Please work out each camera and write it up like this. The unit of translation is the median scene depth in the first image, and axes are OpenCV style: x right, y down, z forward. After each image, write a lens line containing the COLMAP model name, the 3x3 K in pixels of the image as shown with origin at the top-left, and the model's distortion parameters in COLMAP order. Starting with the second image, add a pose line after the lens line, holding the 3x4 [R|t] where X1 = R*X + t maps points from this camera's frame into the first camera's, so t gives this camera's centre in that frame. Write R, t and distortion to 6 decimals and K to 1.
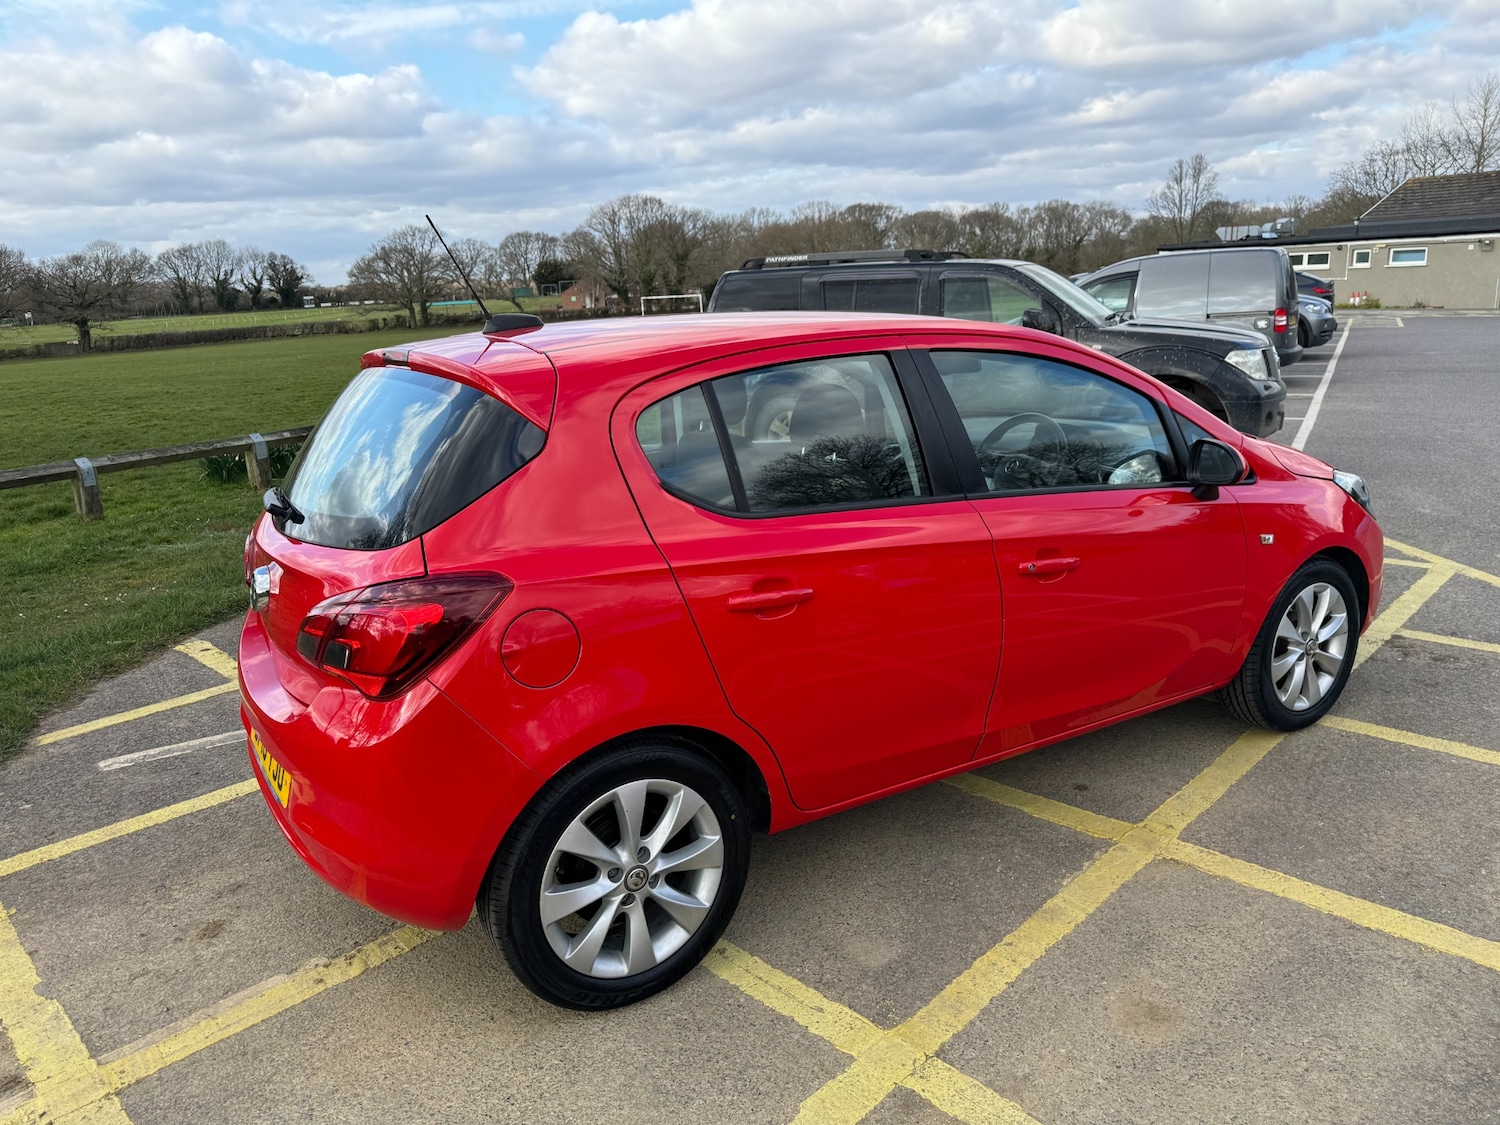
lens RADIAL K [[1058.6, 0, 754.3], [0, 1058.6, 569.0], [0, 0, 1]] dist [0.023711, -0.027731]
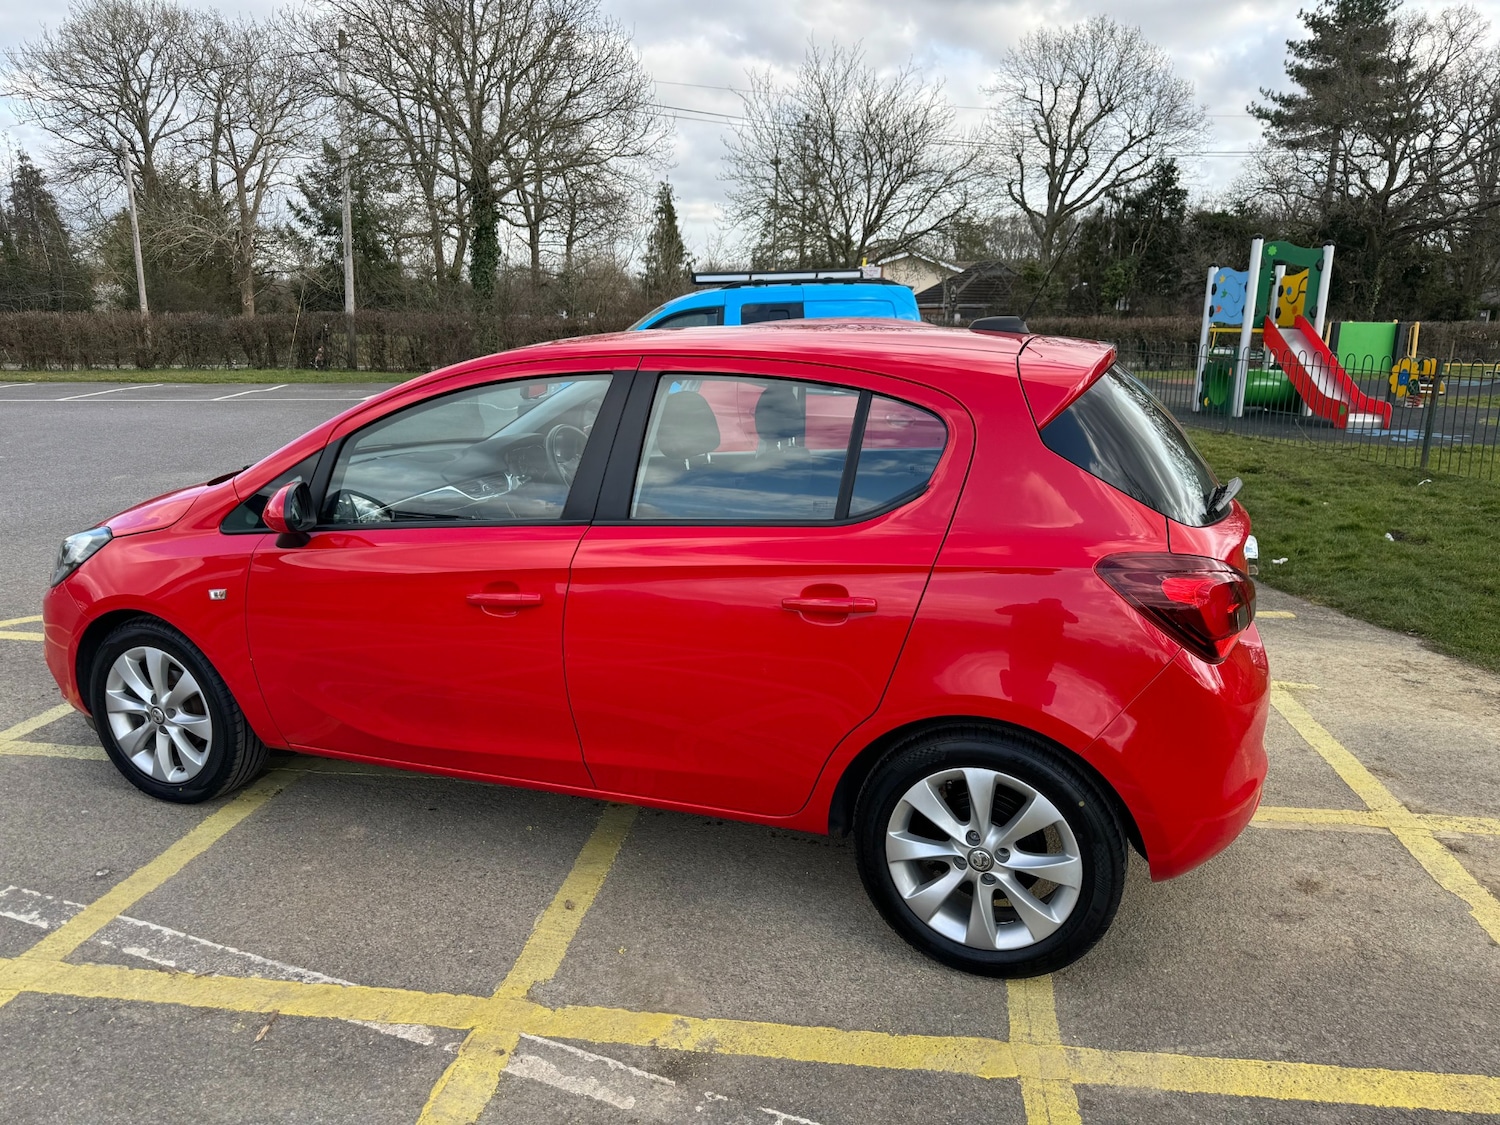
lens RADIAL K [[1058.6, 0, 735.4], [0, 1058.6, 566.3], [0, 0, 1]] dist [0.023711, -0.027731]
pose [[-0.591916, -0.147692, 0.792352, -0.319536], [0.222898, 0.914733, 0.337016, -0.144070], [-0.774565, 0.376099, -0.508525, 0.616797]]
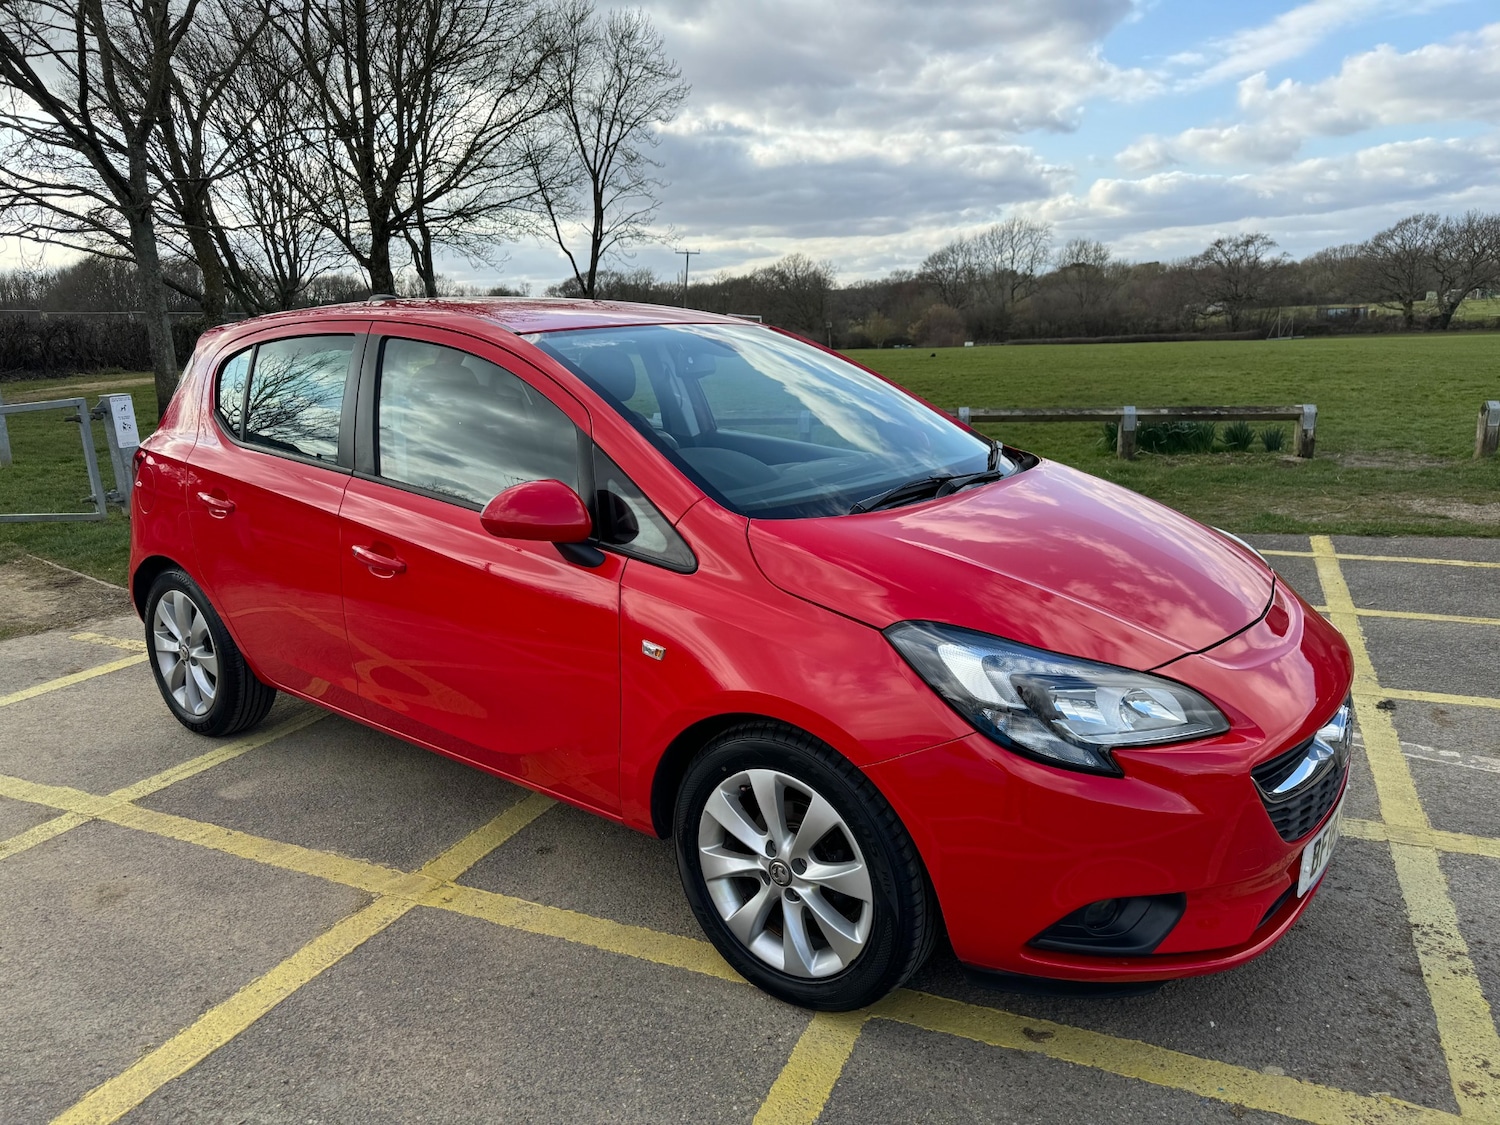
lens RADIAL K [[1058.6, 0, 740.1], [0, 1058.6, 583.4], [0, 0, 1]] dist [0.023711, -0.027731]
pose [[0.344527, 0.264464, -0.900755, 0.445397], [-0.229553, 0.954105, 0.192327, -0.086160], [0.910278, 0.140510, 0.389423, 0.313884]]
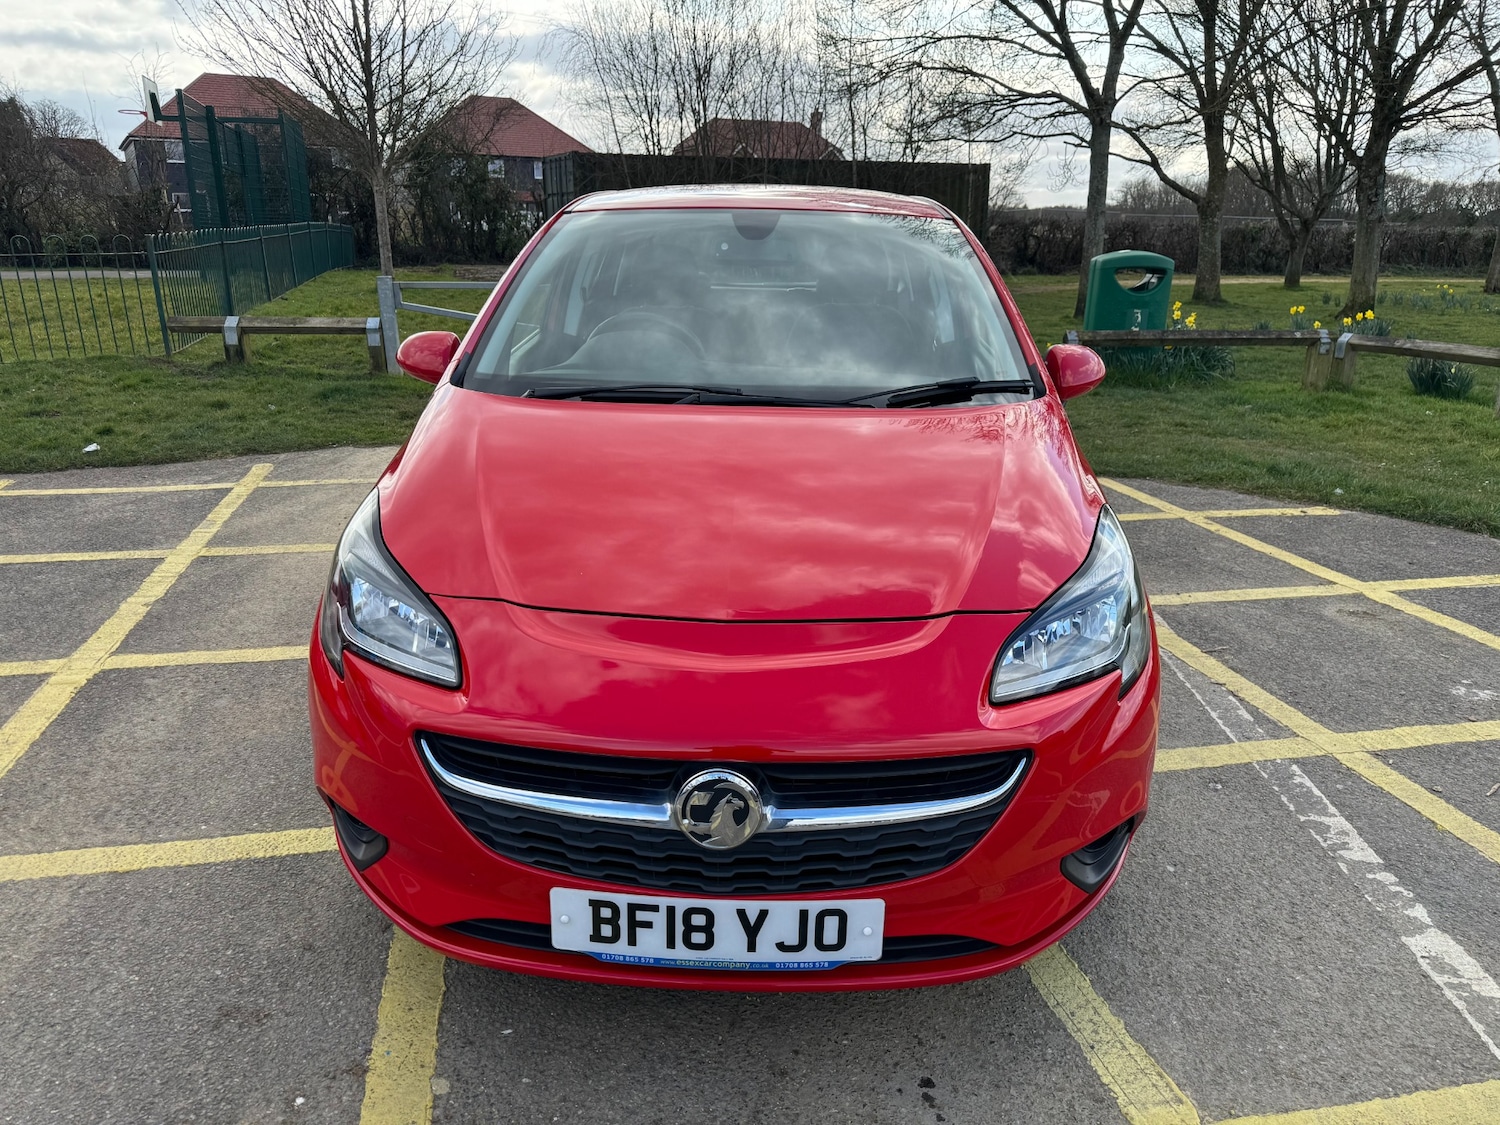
lens RADIAL K [[1058.6, 0, 748.3], [0, 1058.6, 569.2], [0, 0, 1]] dist [0.023711, -0.027731]
pose [[-0.565281, 0.287706, -0.773099, 0.396479], [-0.197834, 0.862570, 0.465656, -0.160976], [0.800824, 0.416172, -0.430676, 0.636496]]
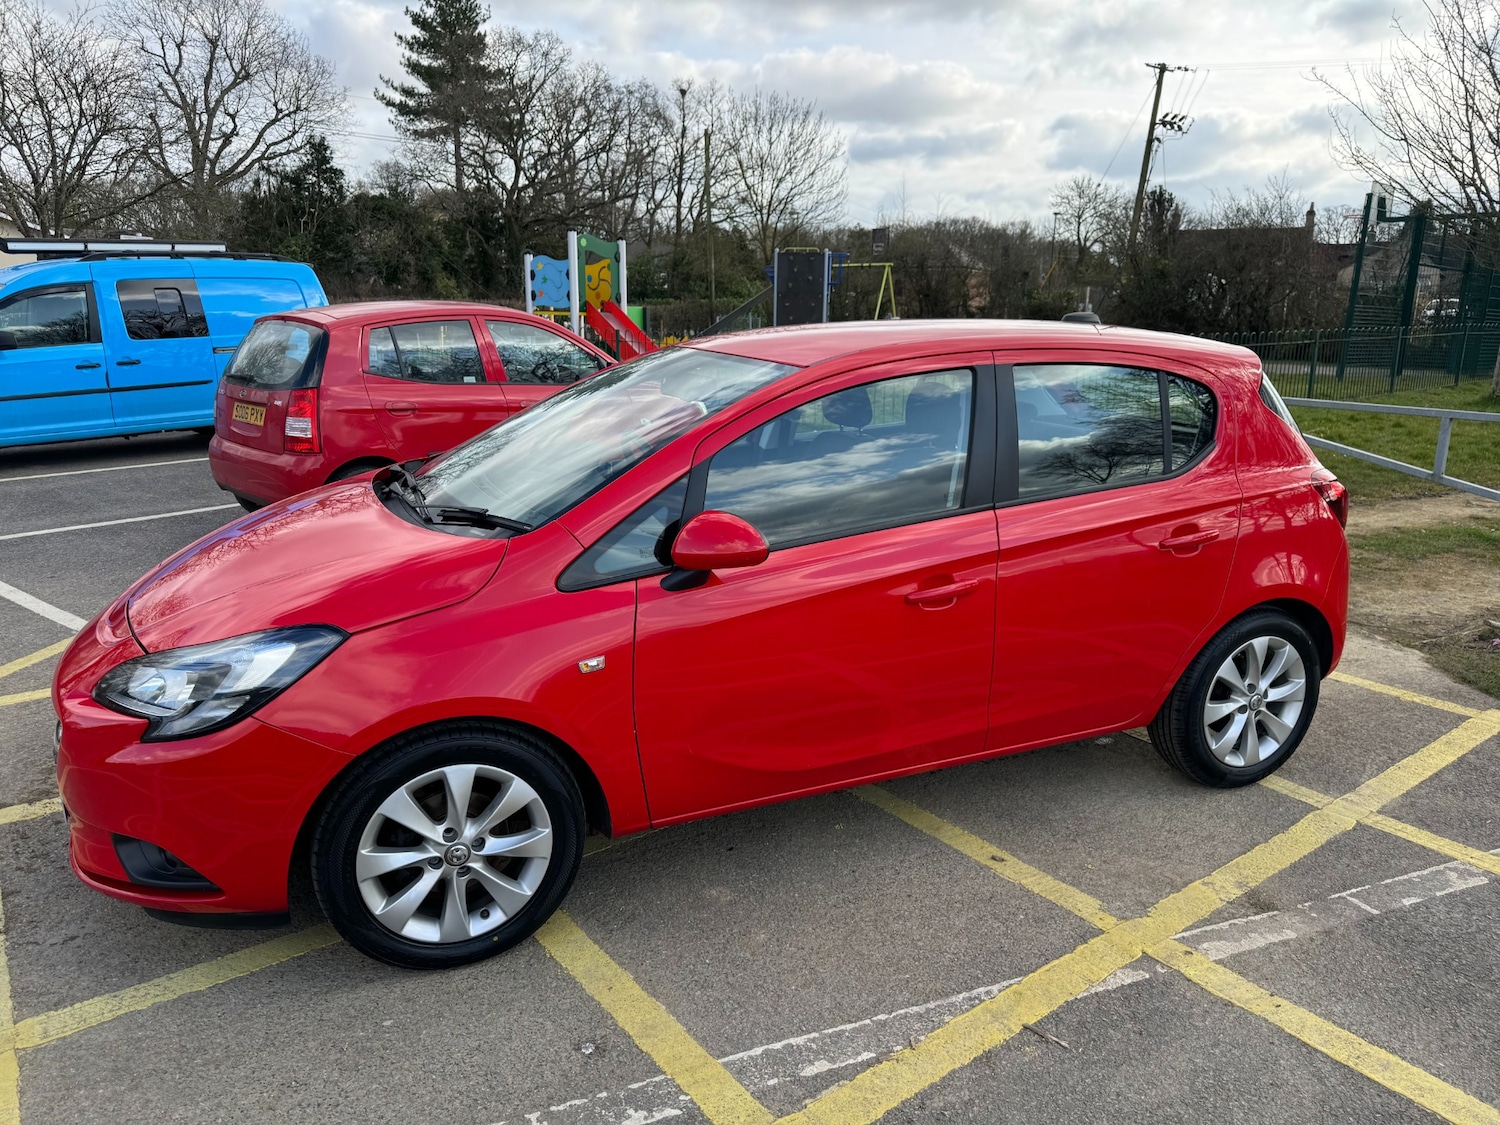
lens RADIAL K [[1058.6, 0, 740.9], [0, 1058.6, 577.0], [0, 0, 1]] dist [0.023711, -0.027731]
pose [[-0.986199, -0.010214, 0.165246, -0.007469], [0.071167, 0.875027, 0.478814, -0.211767], [-0.149485, 0.483966, -0.862224, 0.810608]]
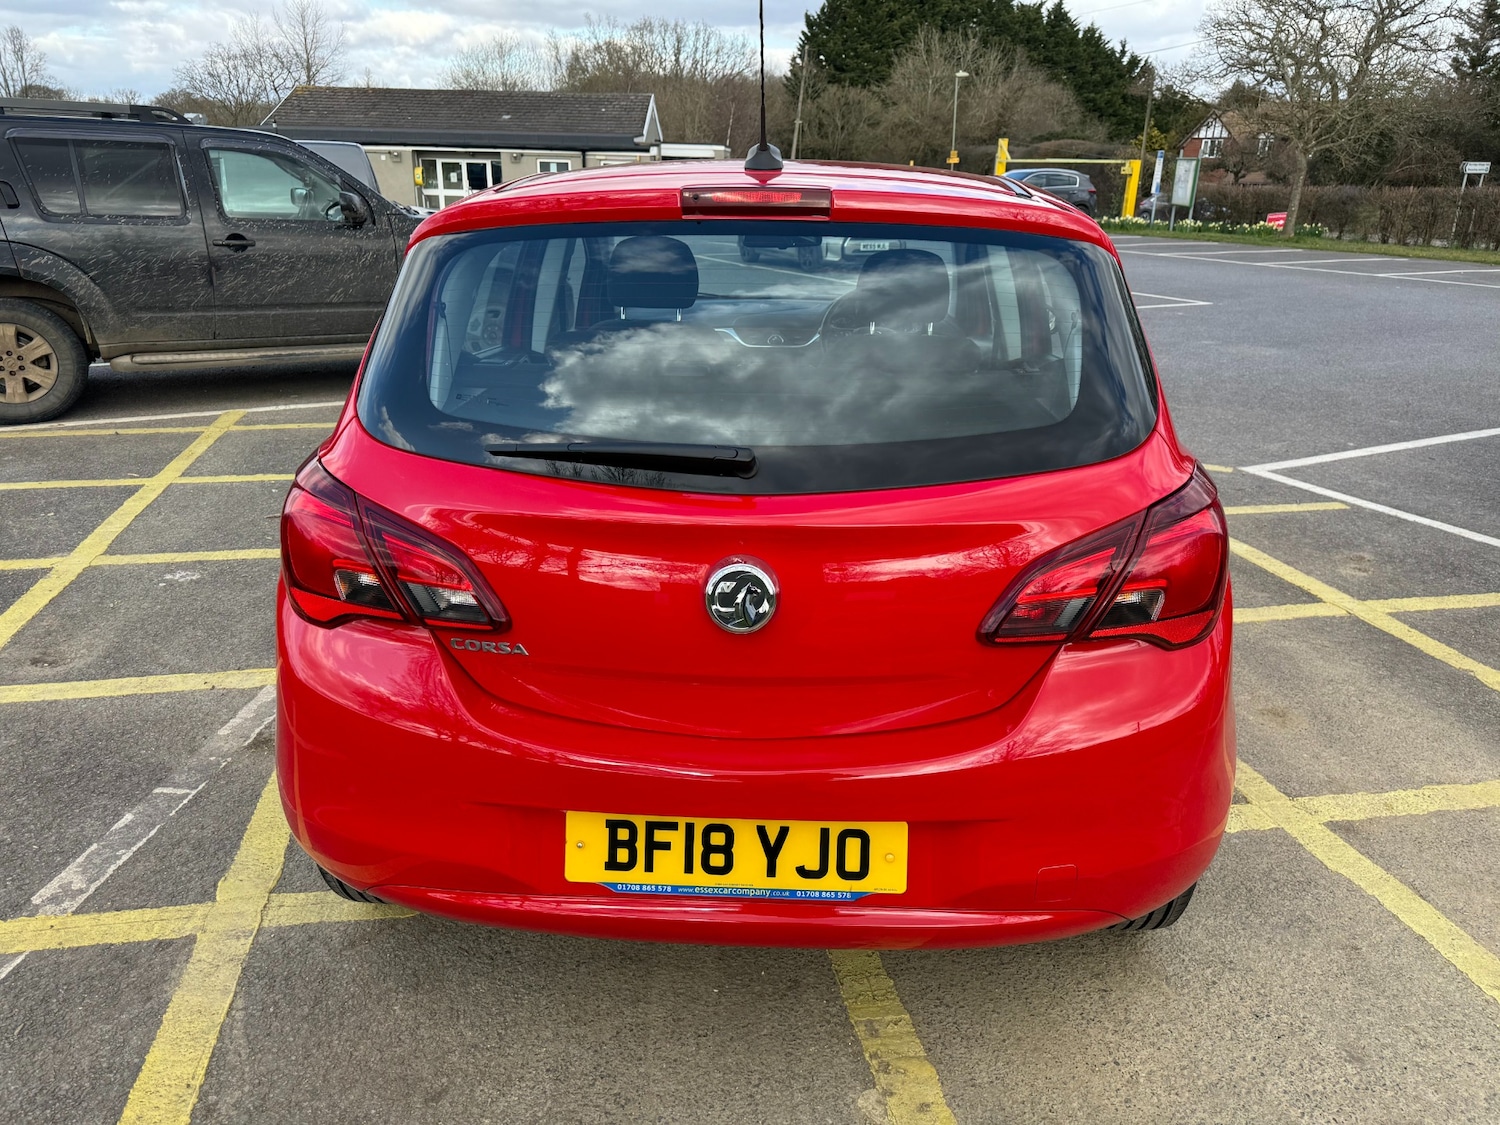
lens RADIAL K [[1058.6, 0, 758.5], [0, 1058.6, 554.0], [0, 0, 1]] dist [0.023711, -0.027731]
pose [[0.573250, -0.226302, 0.787510, -0.285479], [0.170491, 0.973012, 0.155504, -0.028943], [-0.801447, 0.045121, 0.596361, 0.197911]]
